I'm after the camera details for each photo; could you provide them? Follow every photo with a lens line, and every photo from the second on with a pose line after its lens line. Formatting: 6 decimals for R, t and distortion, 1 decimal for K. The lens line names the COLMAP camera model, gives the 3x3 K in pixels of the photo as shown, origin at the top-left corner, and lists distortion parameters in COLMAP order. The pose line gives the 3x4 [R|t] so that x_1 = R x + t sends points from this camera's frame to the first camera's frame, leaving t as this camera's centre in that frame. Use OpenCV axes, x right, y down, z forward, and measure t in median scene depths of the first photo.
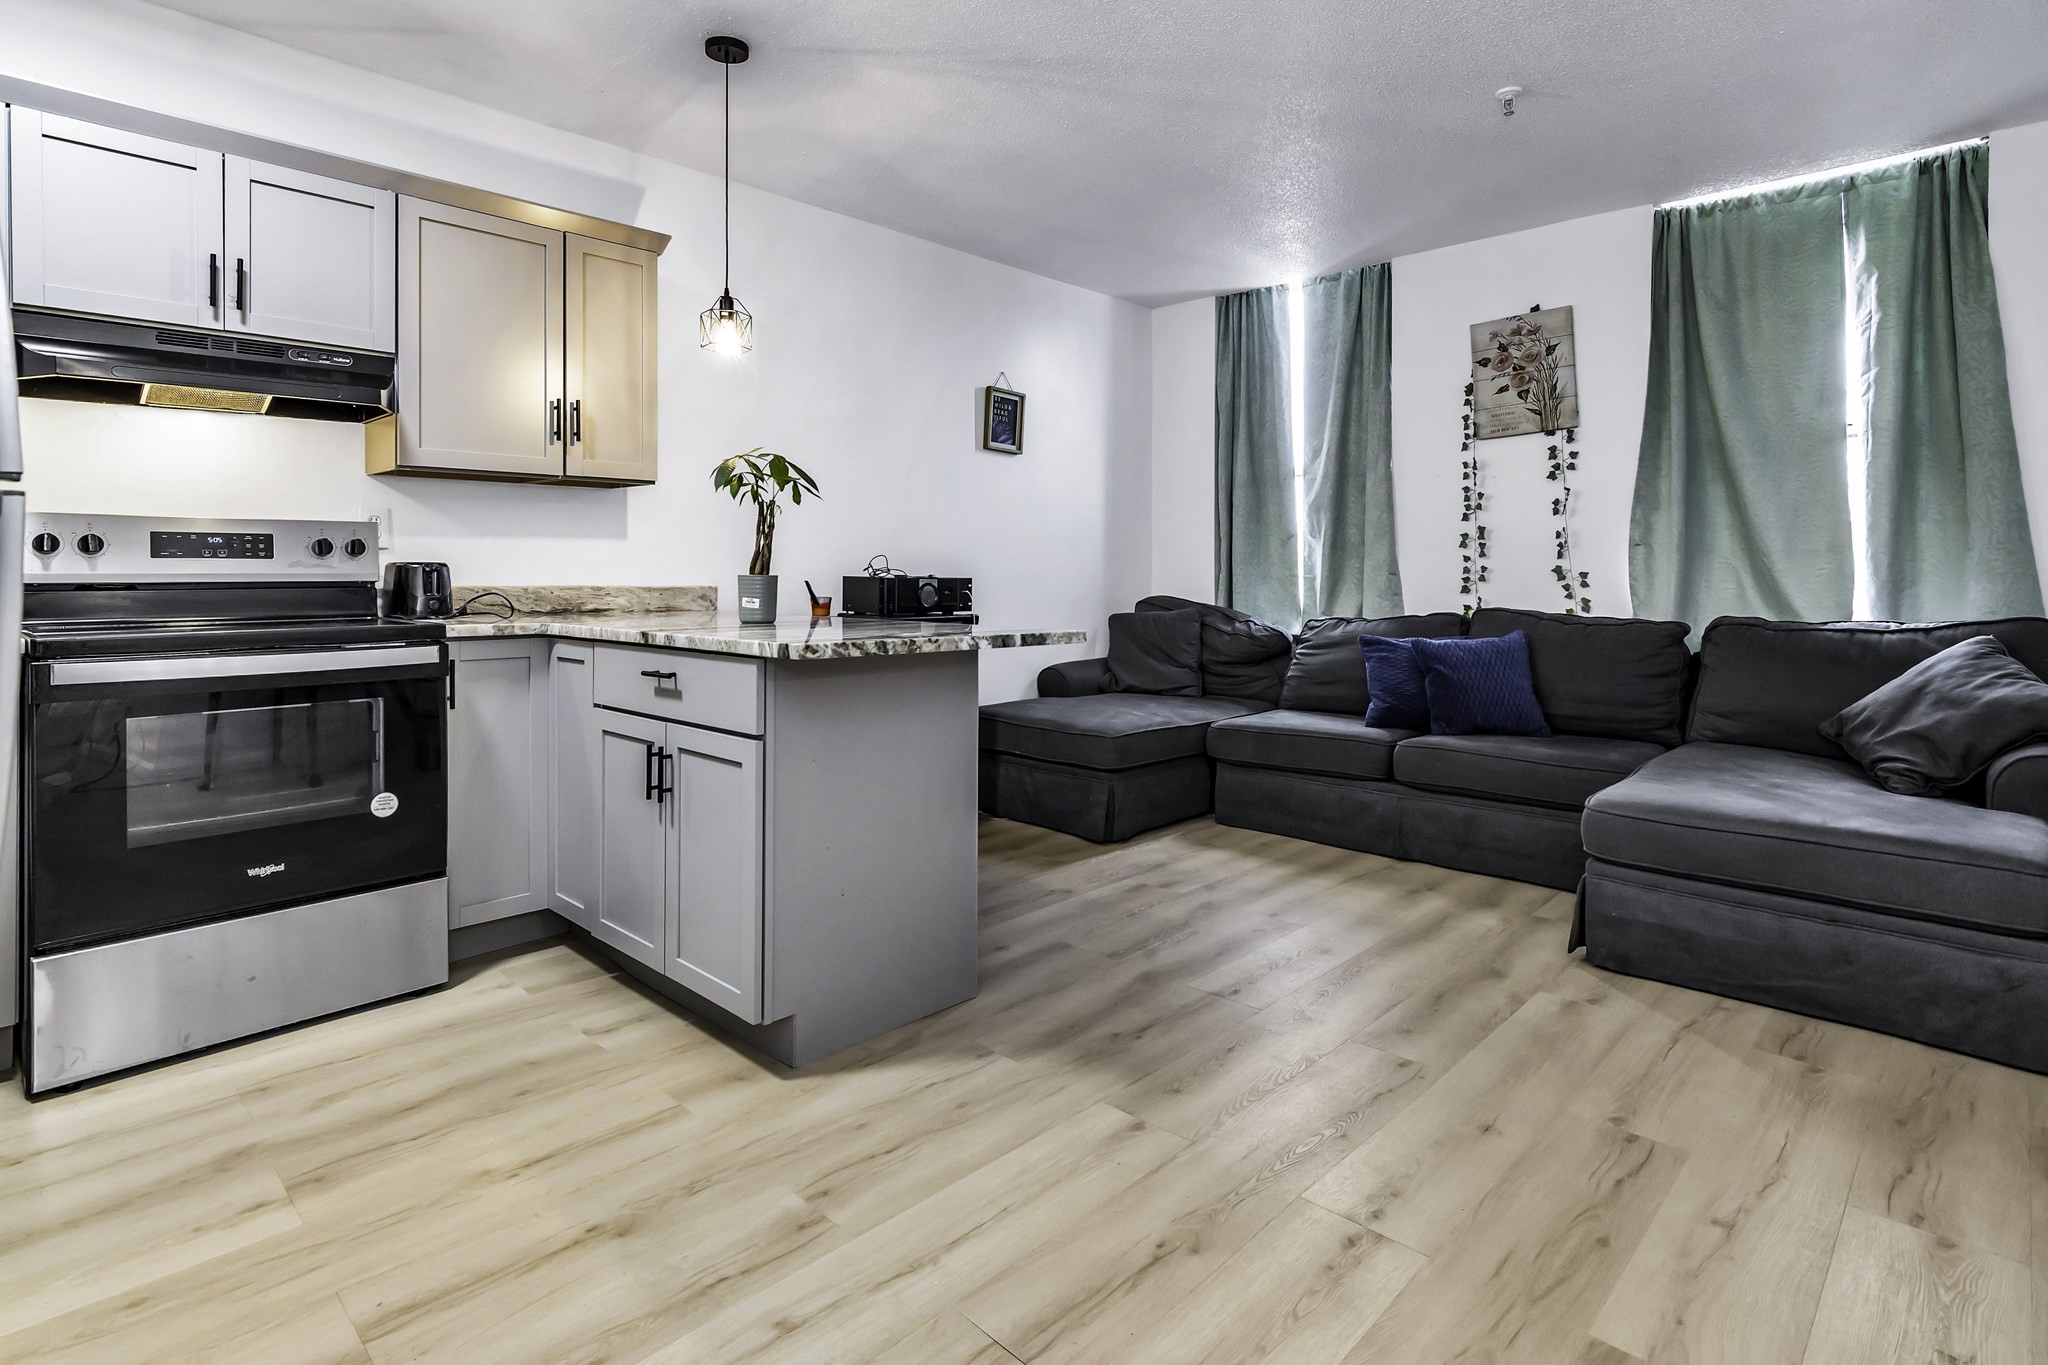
lens RADIAL K [[1070.2, 0, 1053.5], [0, 1070.2, 572.7], [0, 0, 1]] dist [0.002034, -0.001102]
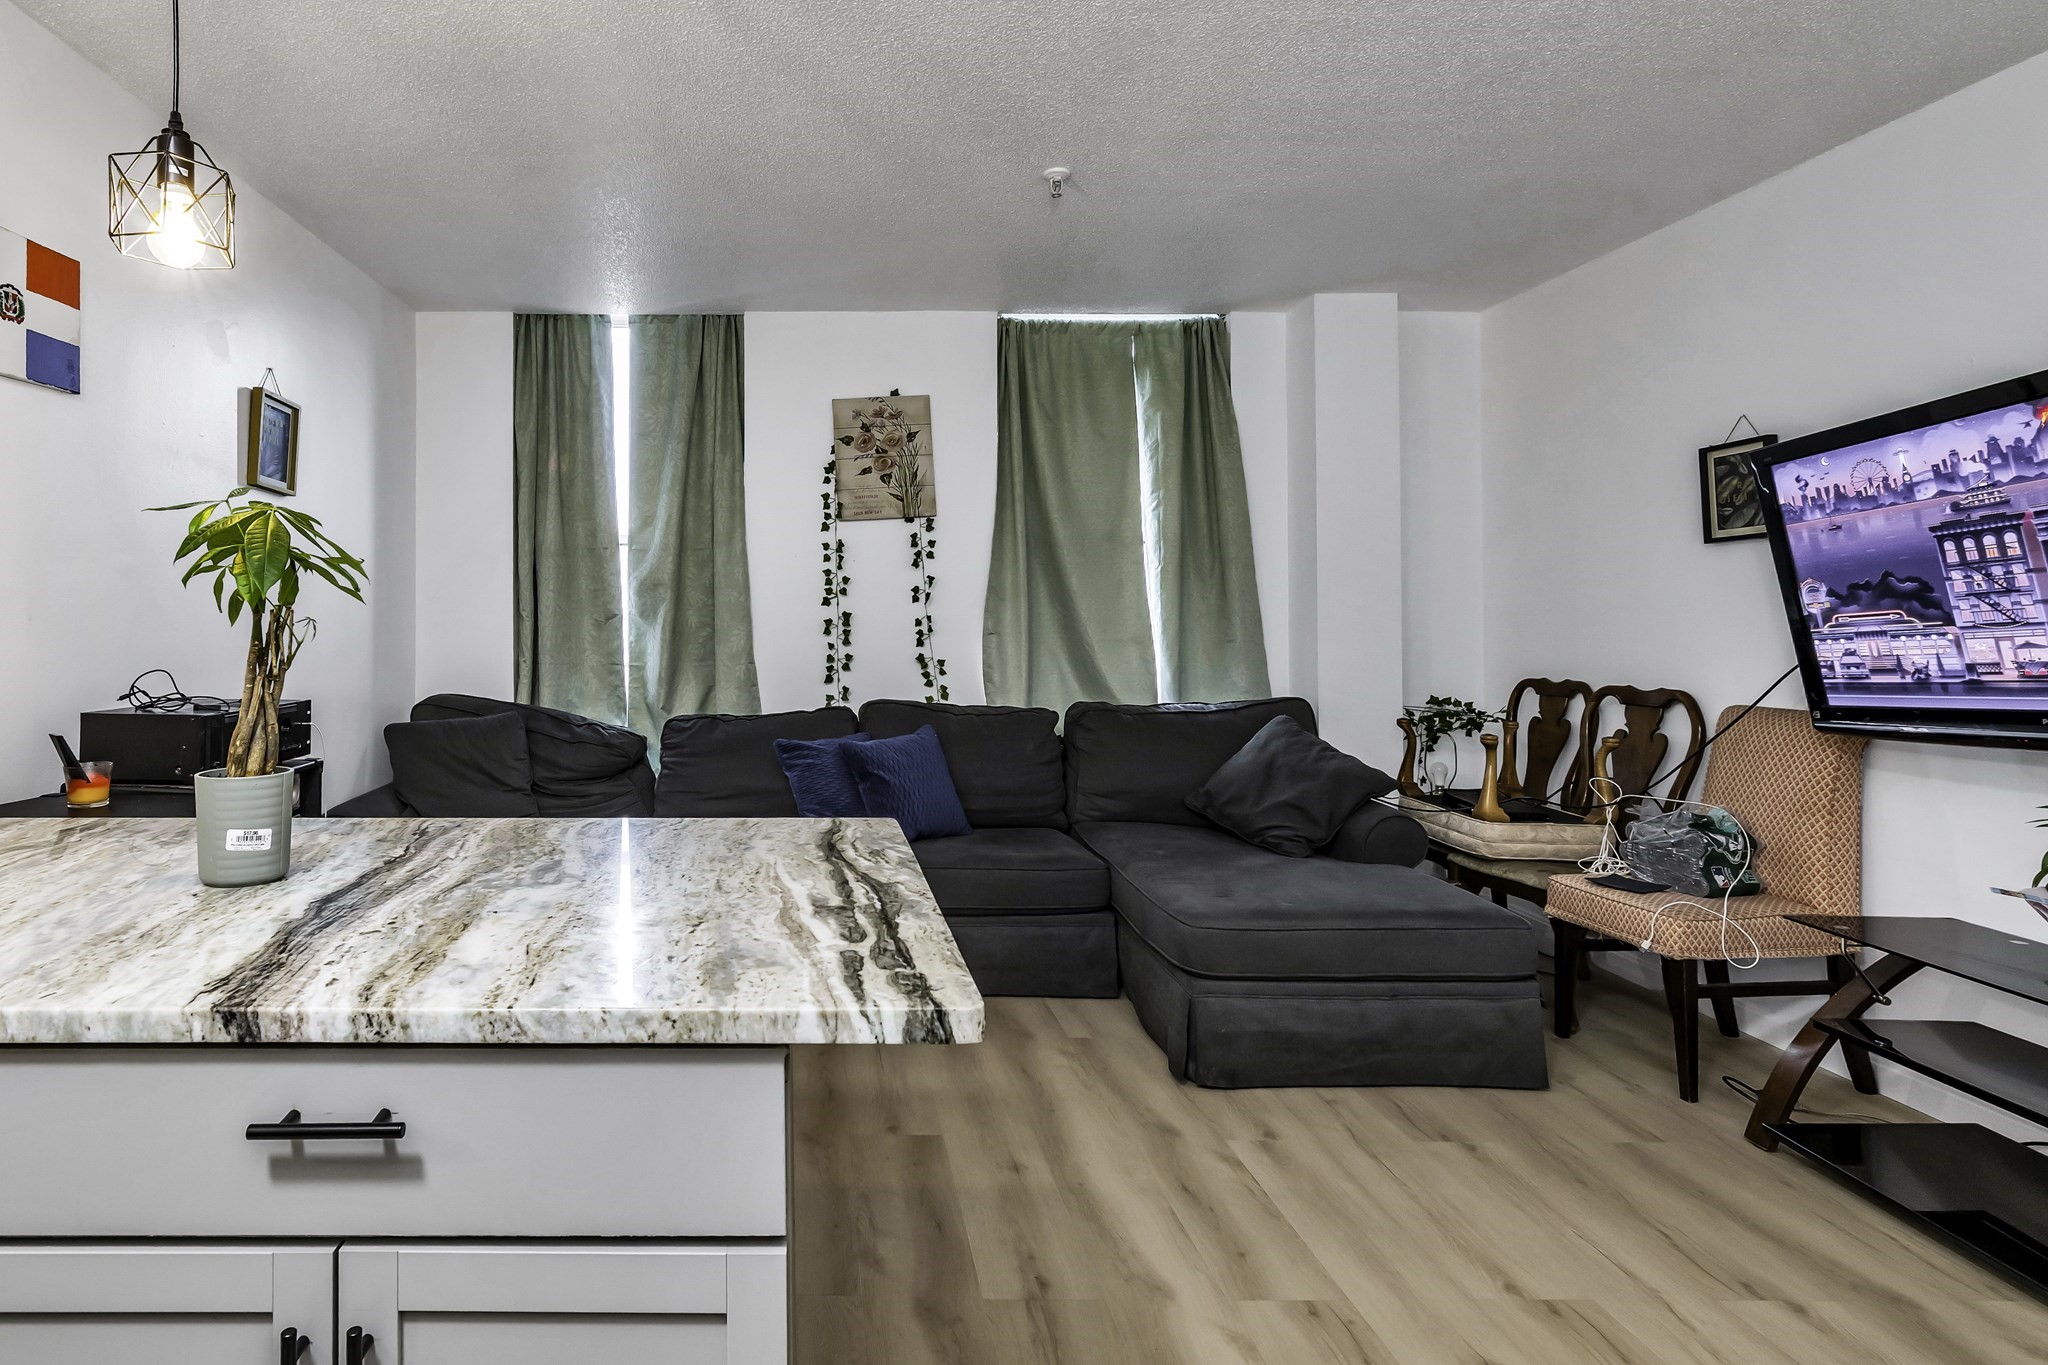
lens RADIAL K [[1070.2, 0, 900.5], [0, 1070.2, 612.8], [0, 0, 1]] dist [0.002034, -0.001102]
pose [[0.729905, 0.006437, 0.683519, -0.278649], [0.000410, 0.999951, -0.009855, -0.043310], [-0.683549, 0.007473, 0.729866, 0.353679]]
